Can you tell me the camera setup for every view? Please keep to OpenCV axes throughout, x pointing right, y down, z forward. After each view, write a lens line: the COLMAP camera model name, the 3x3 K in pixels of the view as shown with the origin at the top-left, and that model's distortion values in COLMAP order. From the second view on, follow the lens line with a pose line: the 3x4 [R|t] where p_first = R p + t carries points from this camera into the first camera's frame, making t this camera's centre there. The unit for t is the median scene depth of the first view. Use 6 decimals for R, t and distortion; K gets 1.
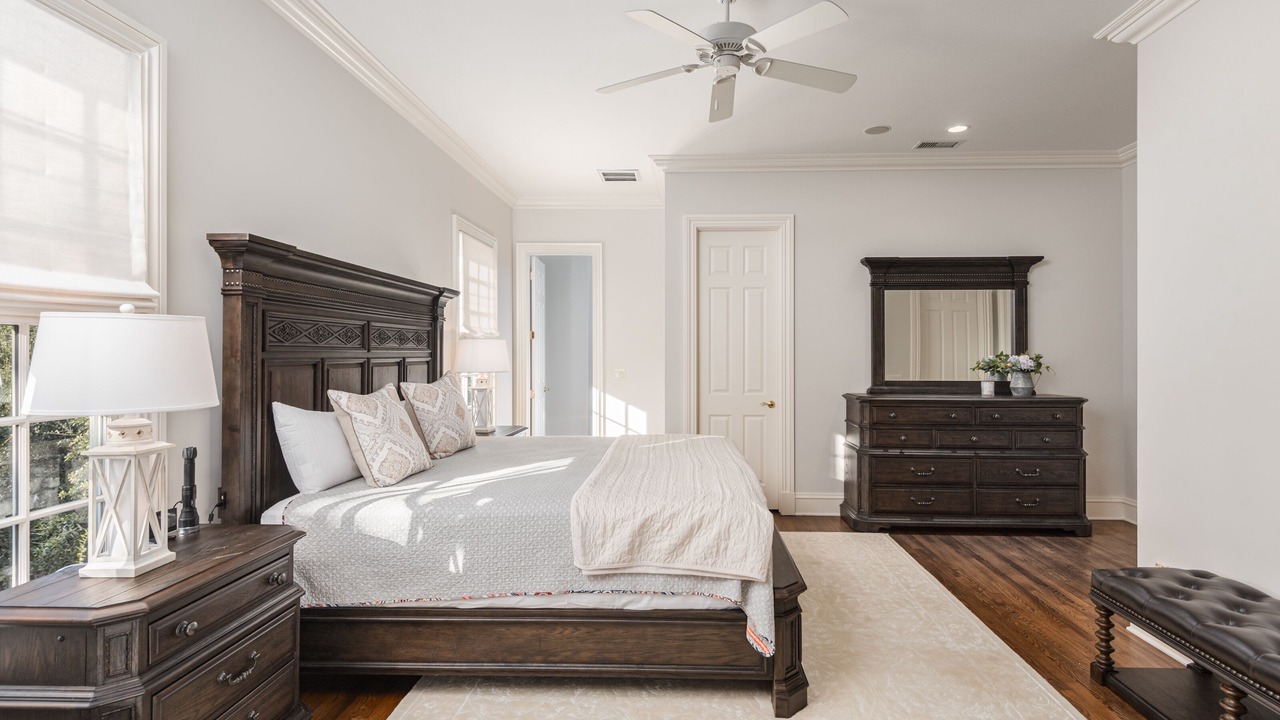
lens RADIAL K [[595.3, 0, 646.3], [0, 595.3, 348.6], [0, 0, 1]] dist [-0.004485, -0.000939]
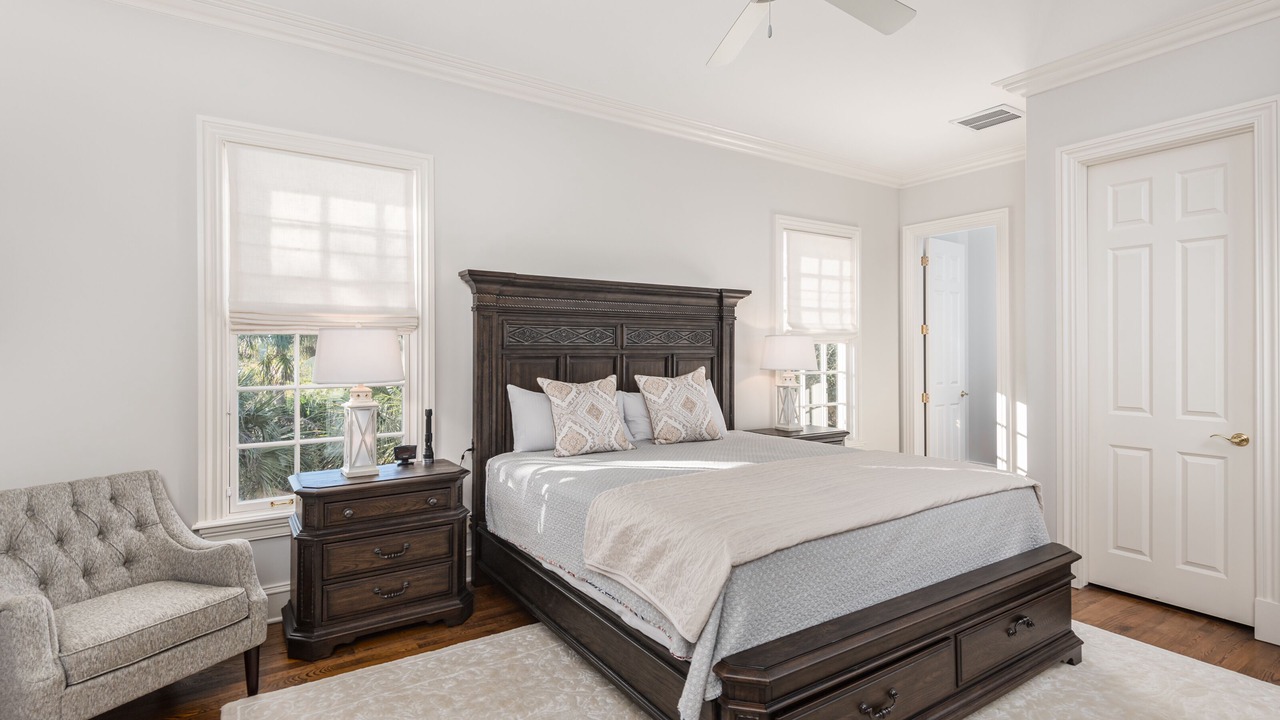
lens RADIAL K [[595.3, 0, 677.7], [0, 595.3, 347.5], [0, 0, 1]] dist [-0.004485, -0.000939]
pose [[0.594600, -0.004098, -0.804011, 0.605565], [0.004979, 0.999987, -0.001414, 0.005466], [0.804006, -0.003163, 0.594613, 0.391064]]
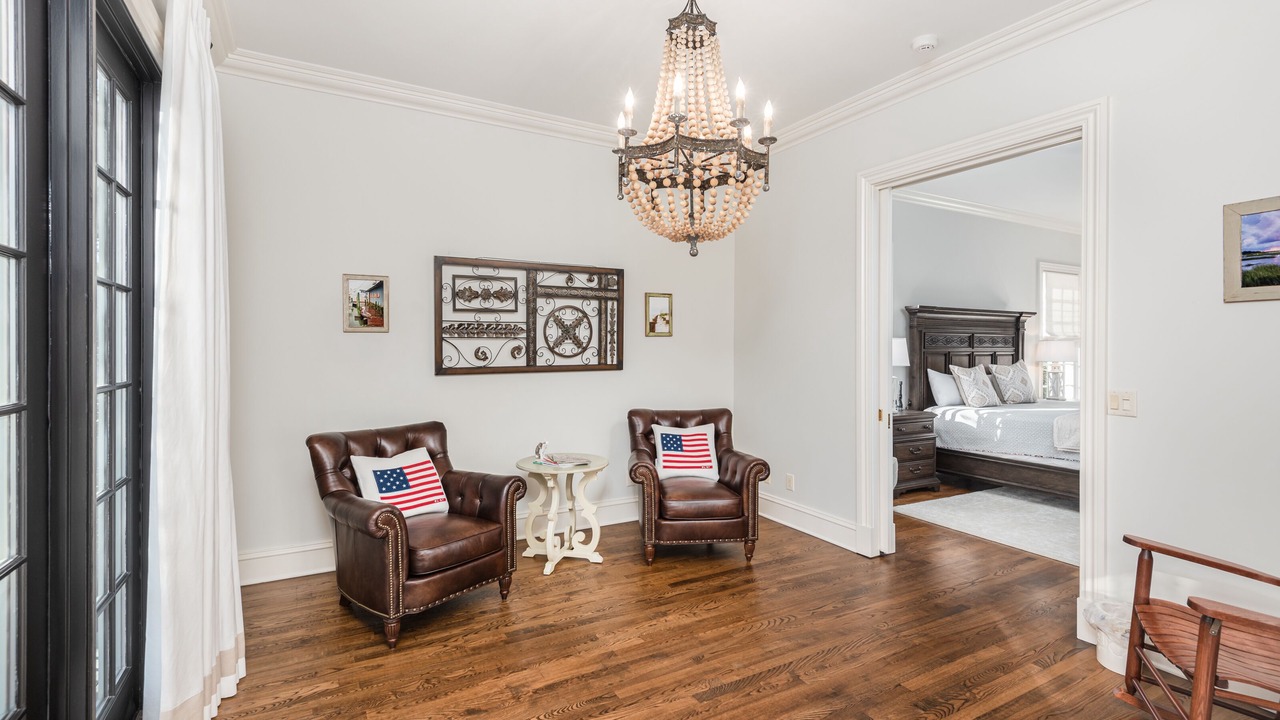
lens RADIAL K [[595.3, 0, 643.8], [0, 595.3, 355.7], [0, 0, 1]] dist [-0.004485, -0.000939]
pose [[0.520641, 0.008841, -0.853730, 0.727172], [0.004309, 0.999906, 0.012982, -0.002515], [0.853765, -0.010438, 0.520554, -1.086865]]
